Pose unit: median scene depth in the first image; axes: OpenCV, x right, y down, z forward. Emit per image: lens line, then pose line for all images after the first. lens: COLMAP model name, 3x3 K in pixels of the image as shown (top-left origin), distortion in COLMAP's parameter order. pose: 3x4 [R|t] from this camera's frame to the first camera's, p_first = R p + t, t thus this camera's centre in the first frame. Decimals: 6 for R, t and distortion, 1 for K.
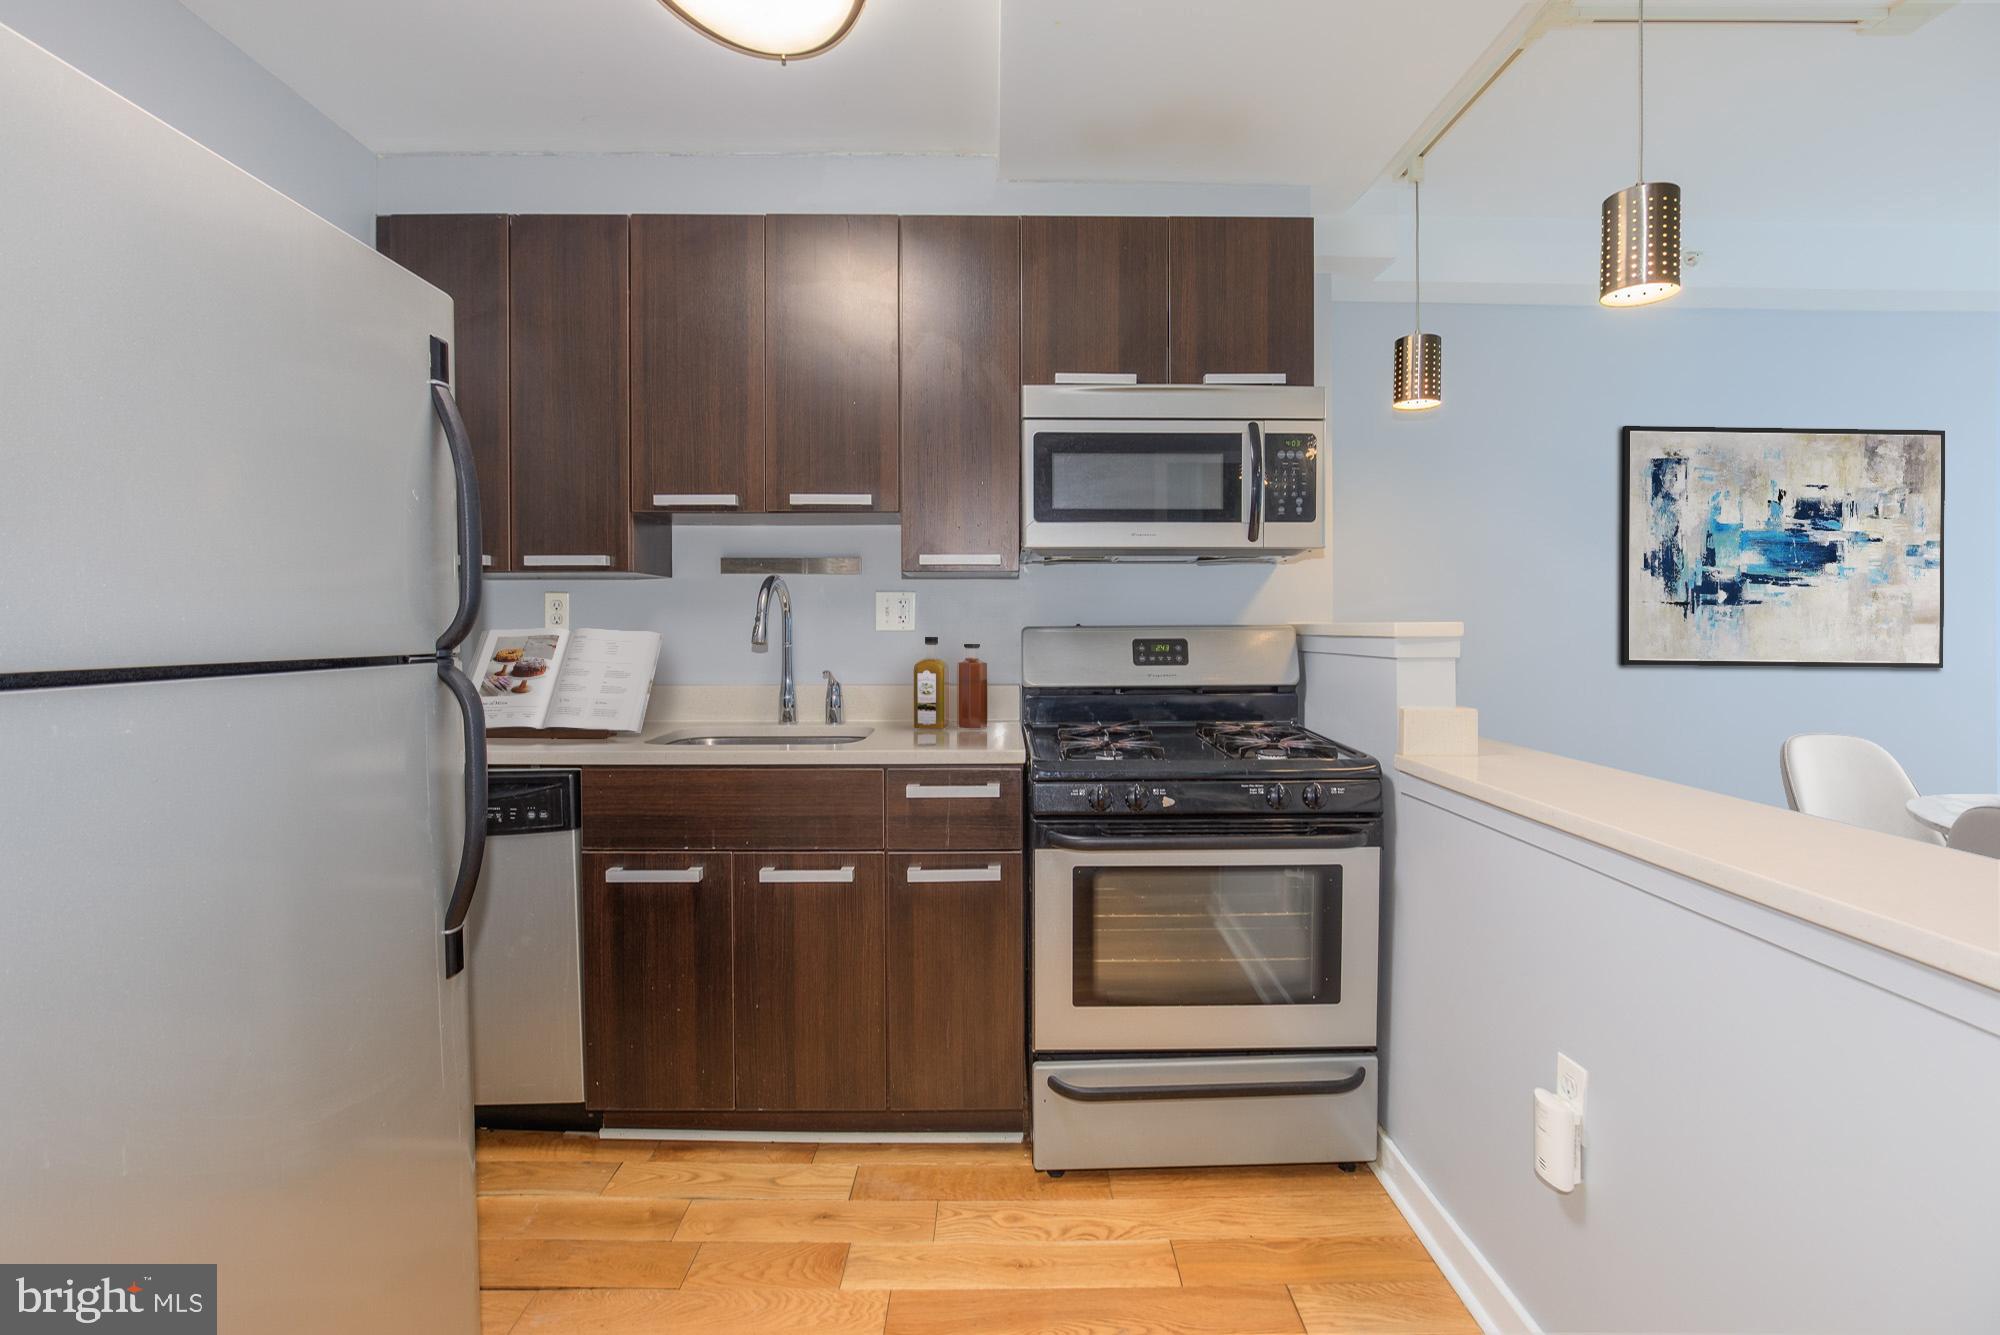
lens RADIAL K [[924.2, 0, 1000.2], [0, 924.2, 645.4], [0, 0, 1]] dist [0.000593, 0.000094]
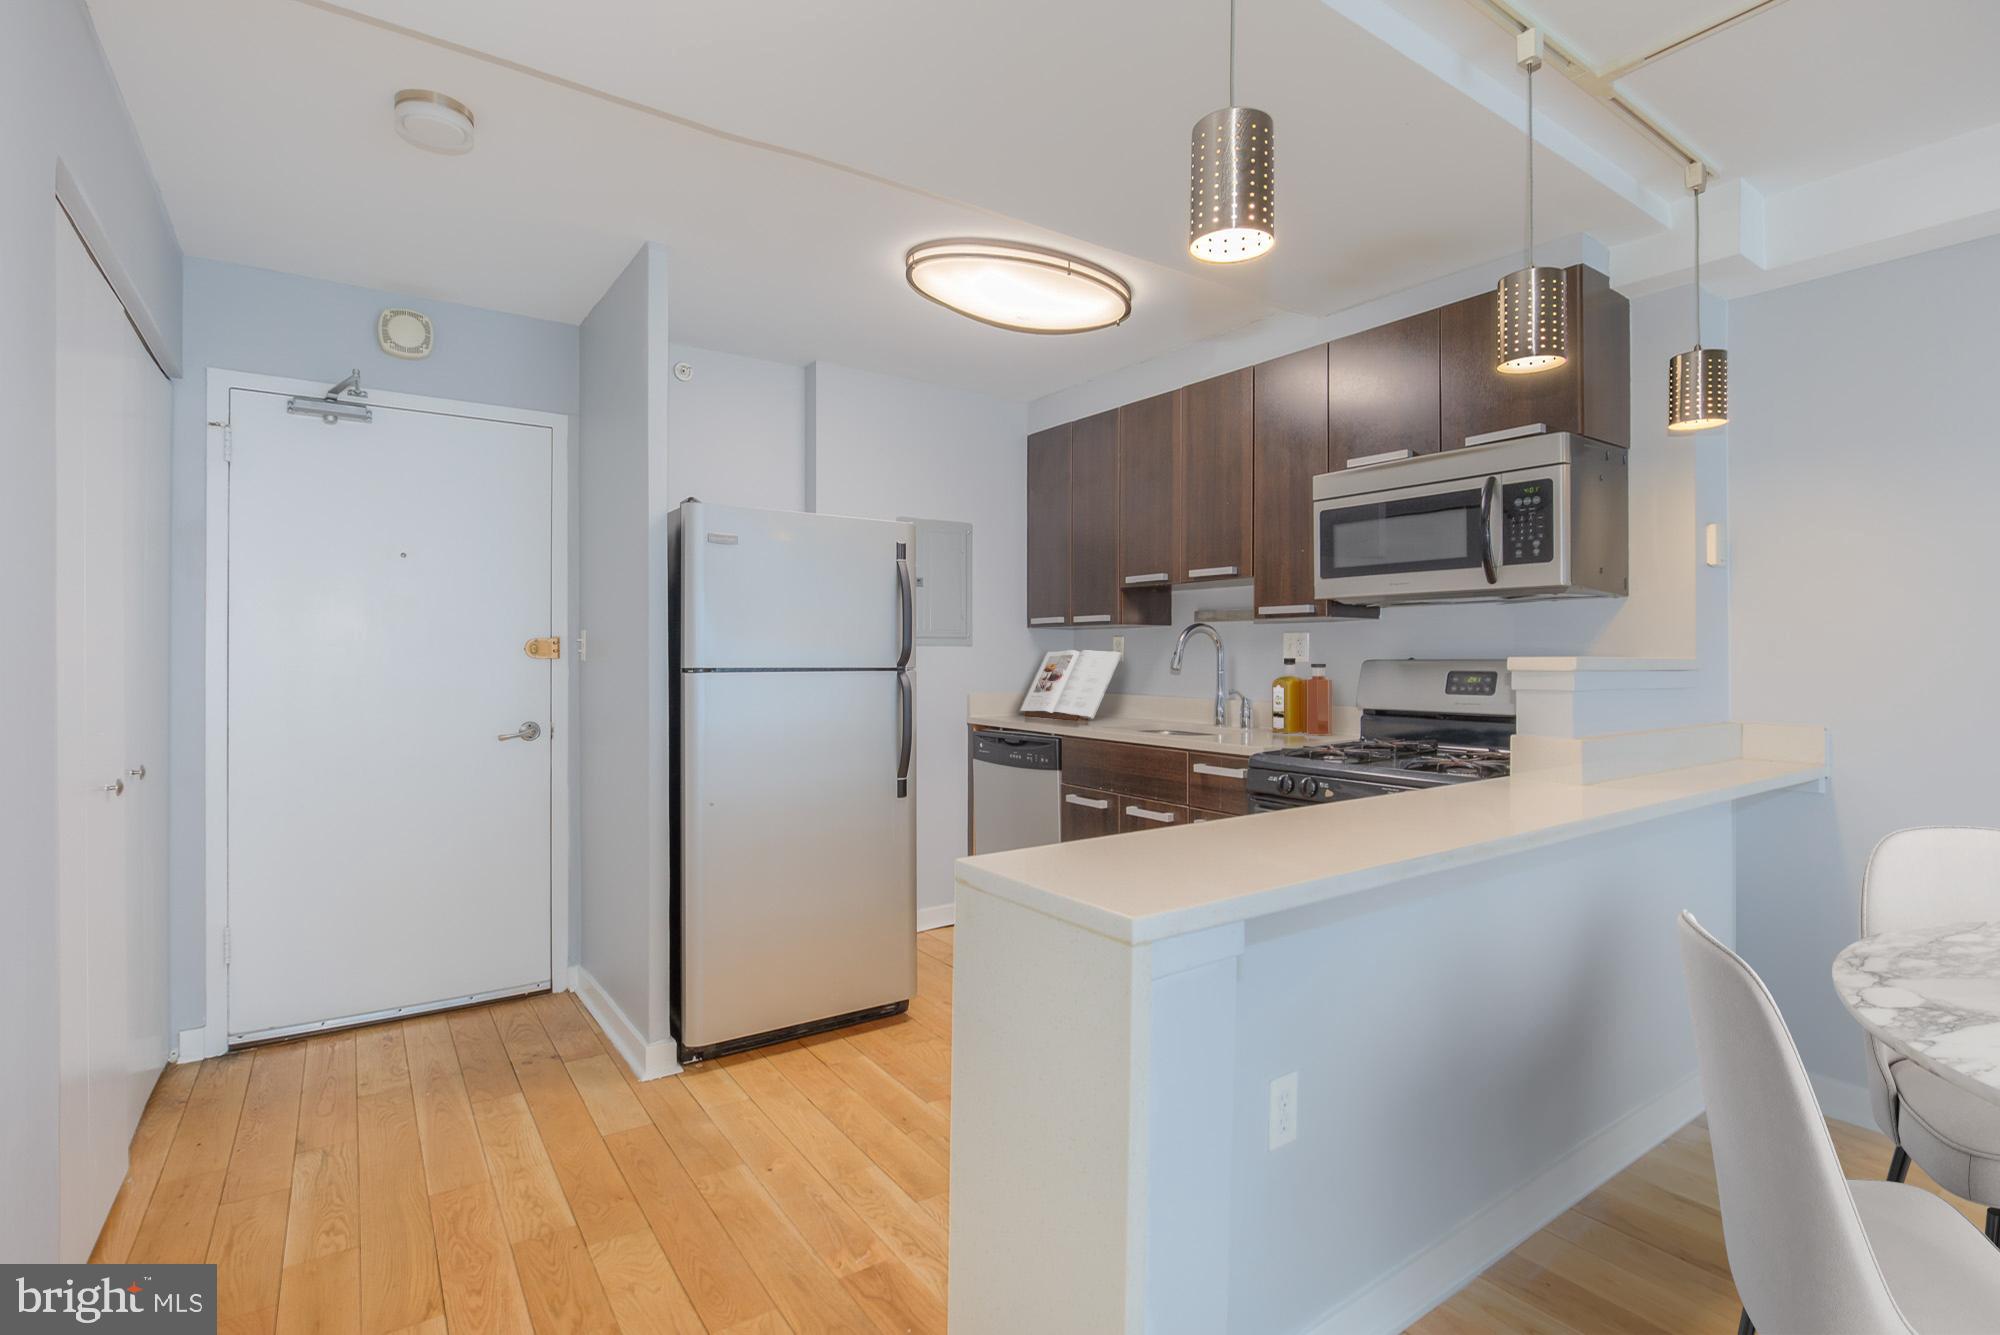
lens RADIAL K [[925.4, 0, 1000.0], [0, 925.4, 658.1], [0, 0, 1]] dist [-0.064388, -0.000234]
pose [[0.559287, 0.005538, -0.828956, 0.845471], [-0.022465, 0.999712, -0.008478, -0.000817], [0.828670, 0.023365, 0.559250, -0.094107]]
